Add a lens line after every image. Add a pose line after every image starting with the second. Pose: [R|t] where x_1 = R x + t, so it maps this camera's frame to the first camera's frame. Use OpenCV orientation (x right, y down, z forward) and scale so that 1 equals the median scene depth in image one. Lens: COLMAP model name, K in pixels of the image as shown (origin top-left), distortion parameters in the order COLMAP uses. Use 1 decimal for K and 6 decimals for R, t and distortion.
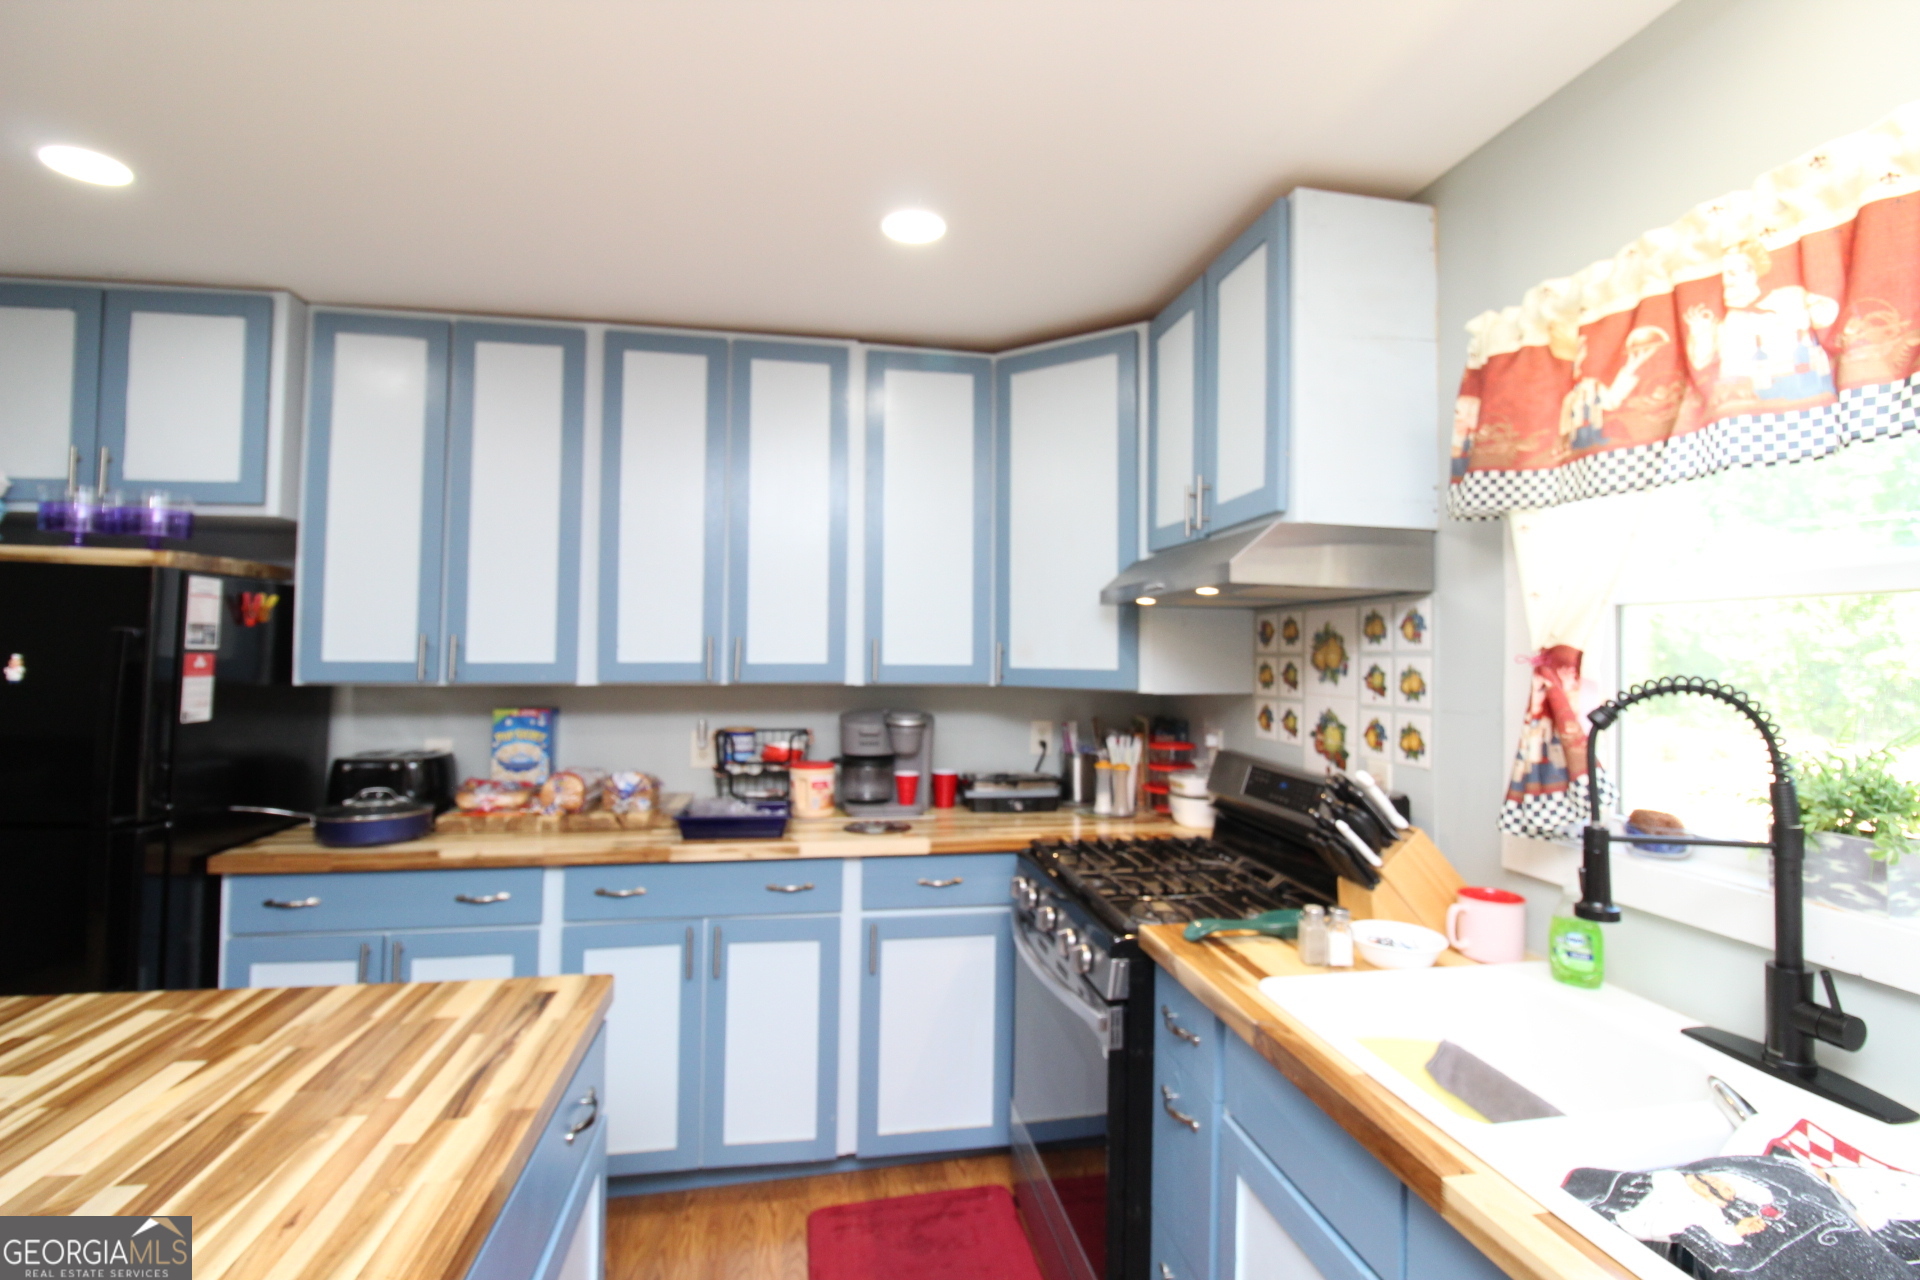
lens RADIAL K [[896.5, 0, 974.4], [0, 896.5, 620.1], [0, 0, 1]] dist [-0.007656, -0.006184]
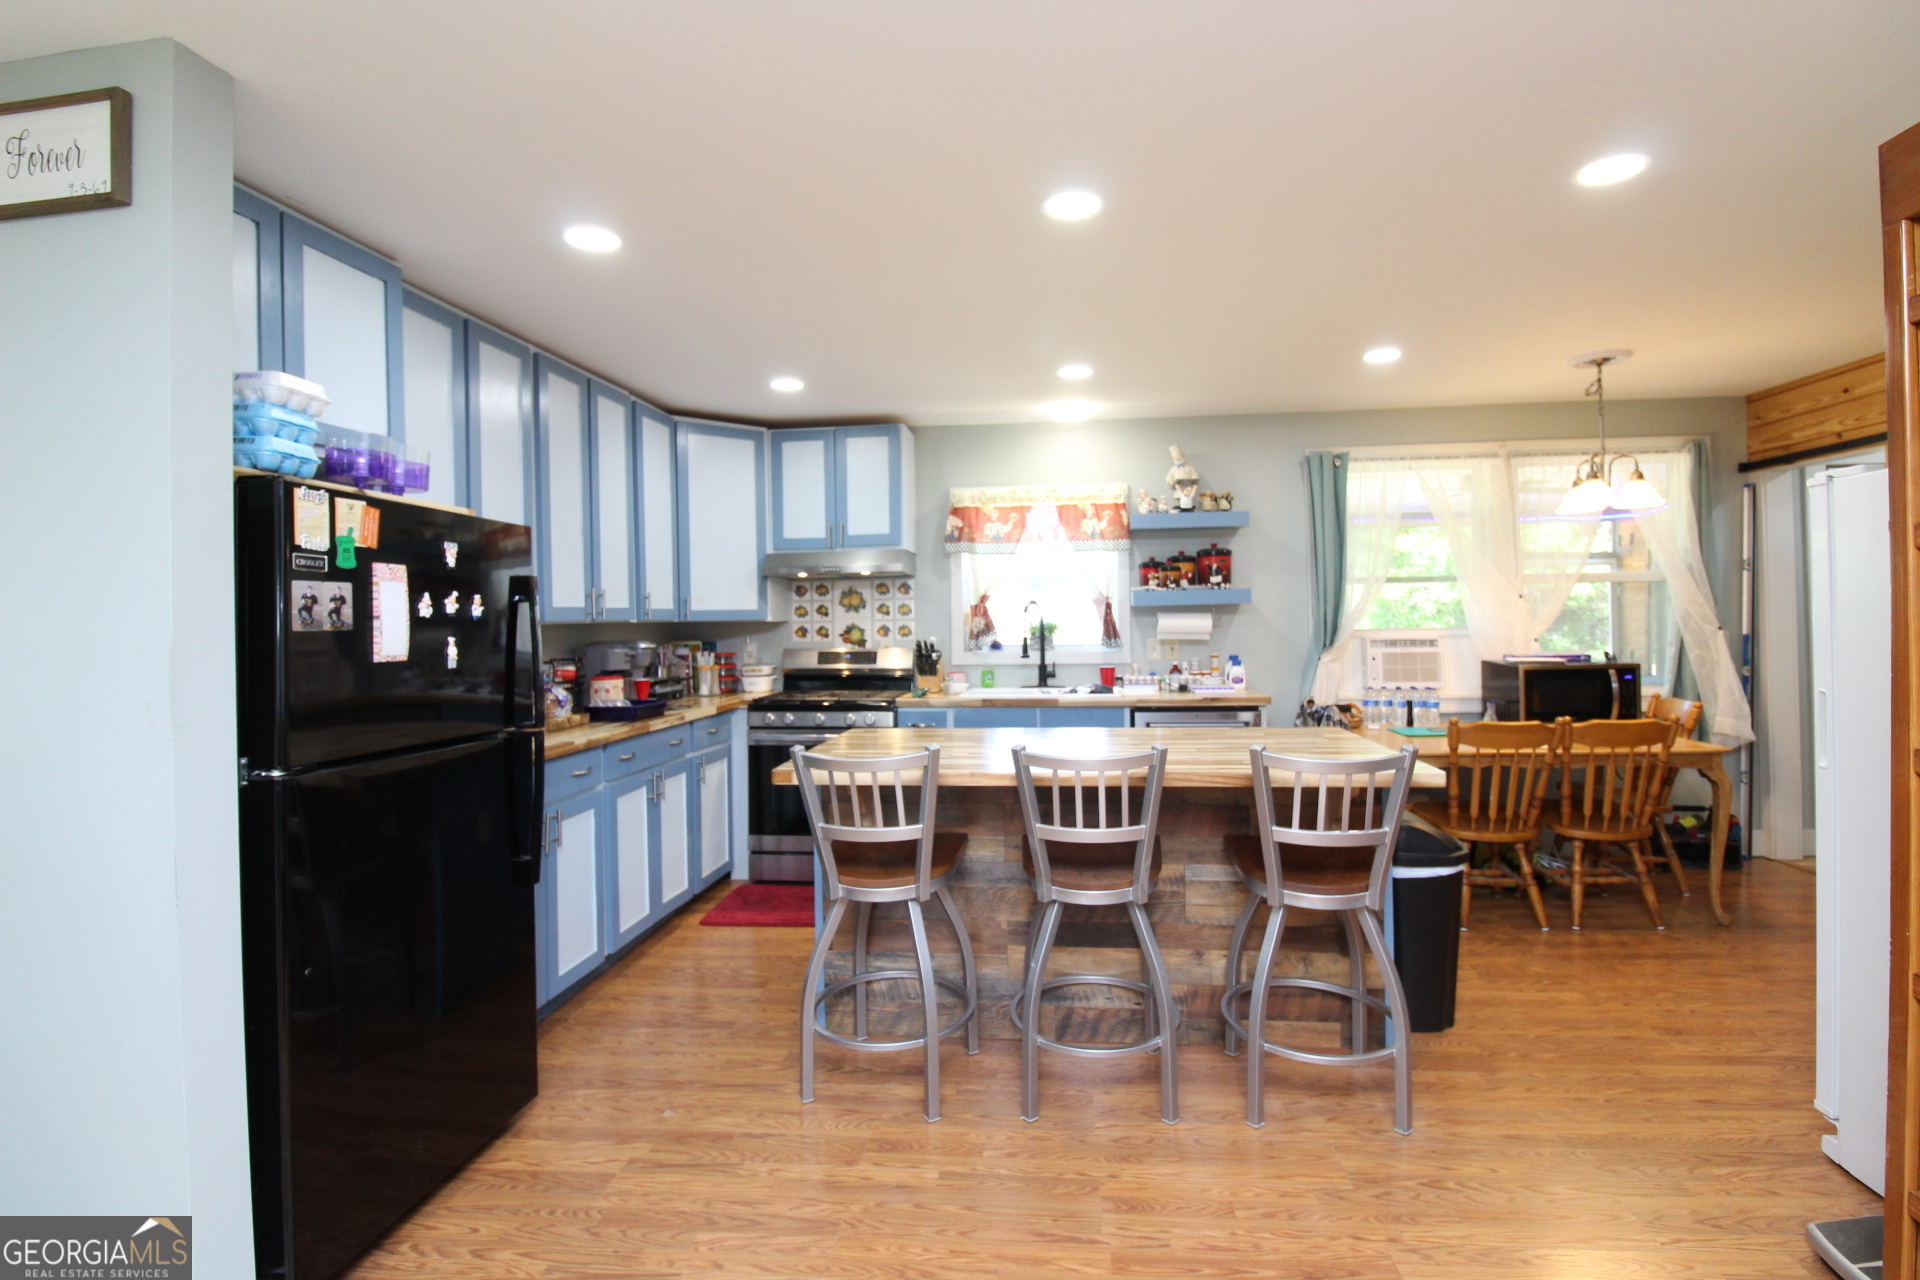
lens RADIAL K [[896.5, 0, 994.5], [0, 896.5, 624.1], [0, 0, 1]] dist [-0.007656, -0.006184]
pose [[0.275615, -0.022935, 0.960994, -1.829432], [-0.014854, 0.999494, 0.028114, 0.030447], [-0.961153, -0.022024, 0.275135, -0.010124]]
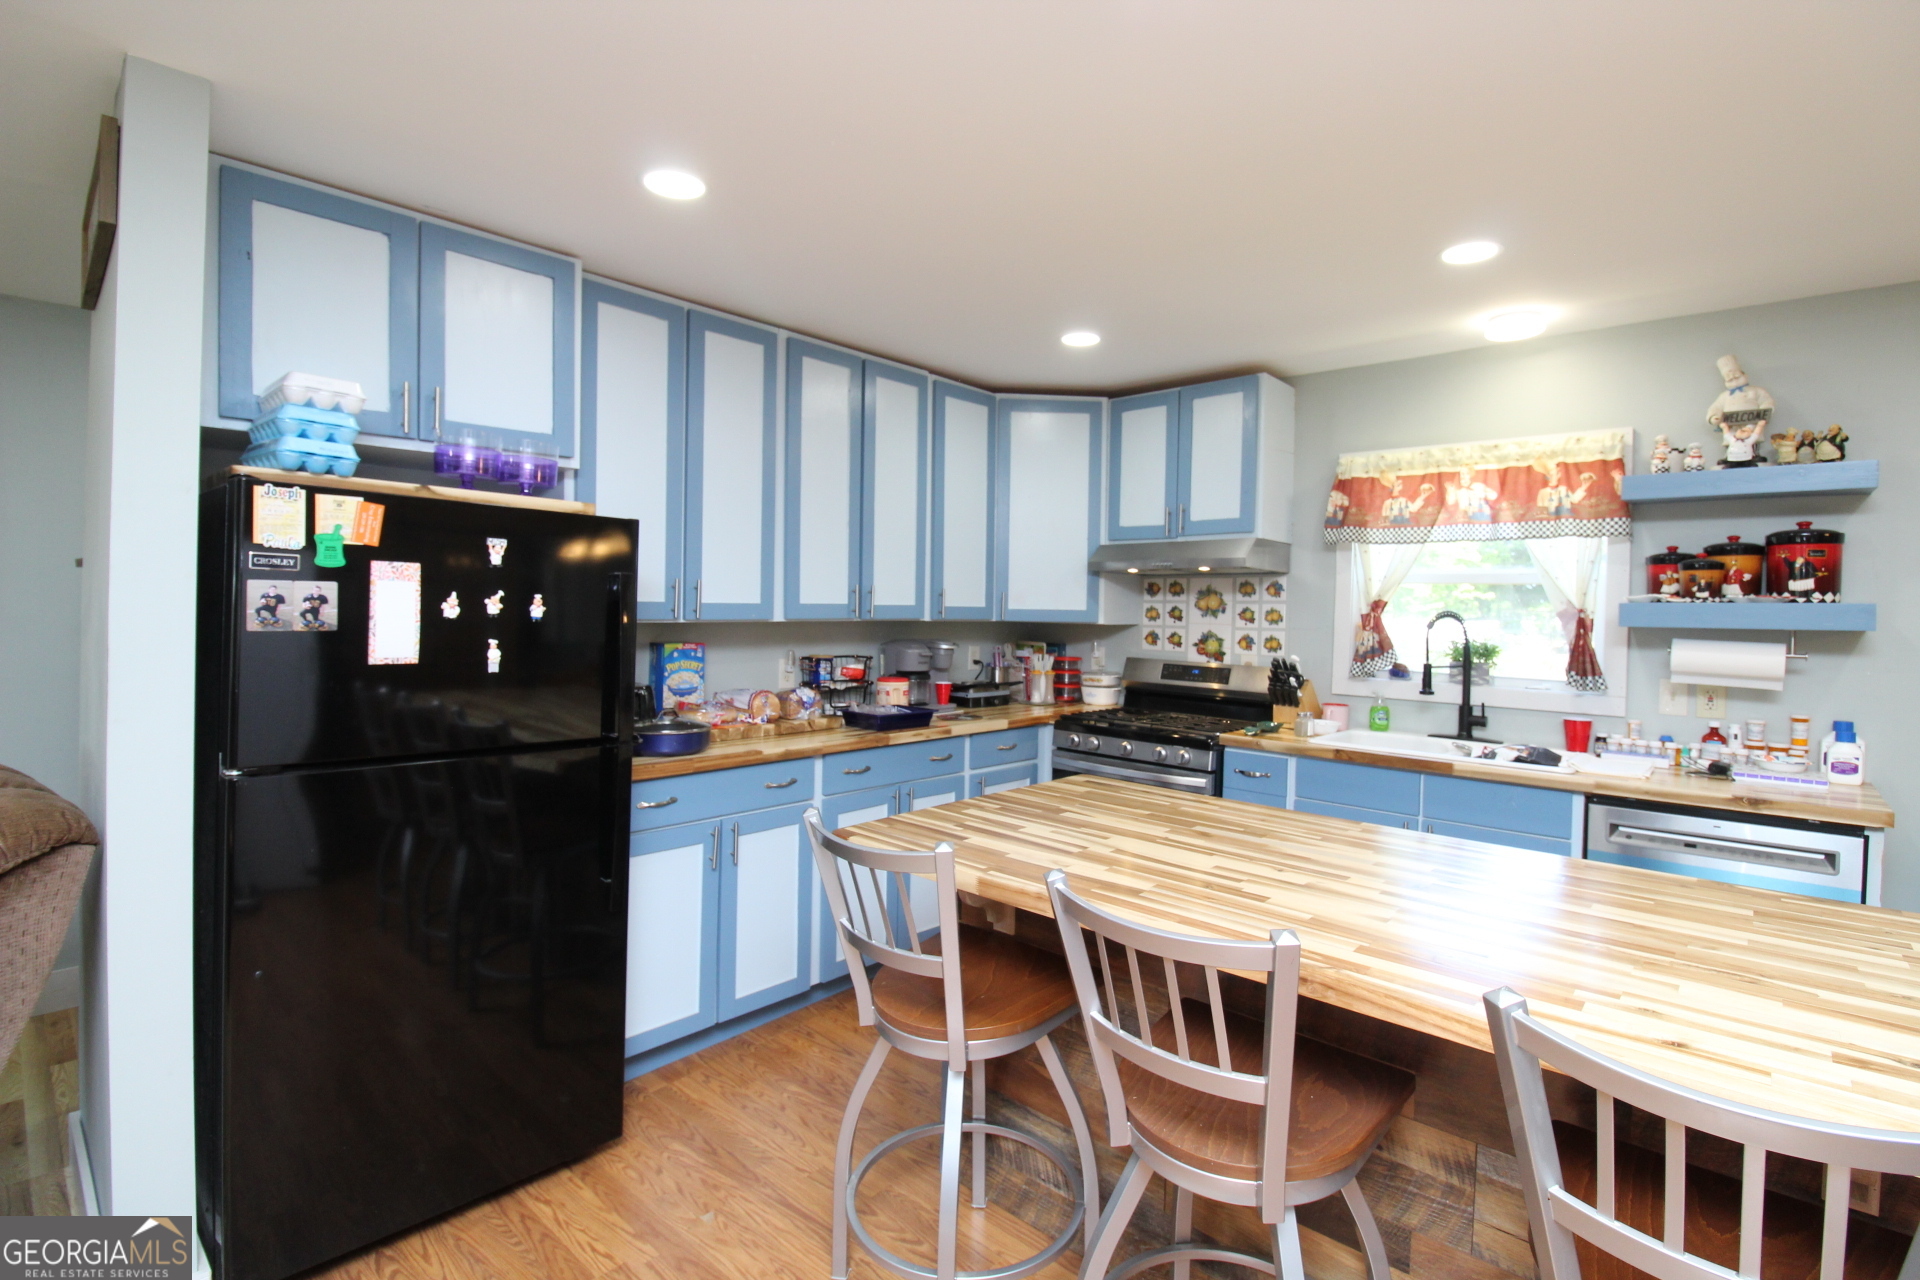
lens RADIAL K [[896.5, 0, 975.9], [0, 896.5, 621.9], [0, 0, 1]] dist [-0.007656, -0.006184]
pose [[0.791960, -0.005883, 0.610544, -1.194029], [-0.032989, 0.998081, 0.052407, -0.002933], [-0.609681, -0.061645, 0.790246, -0.205139]]
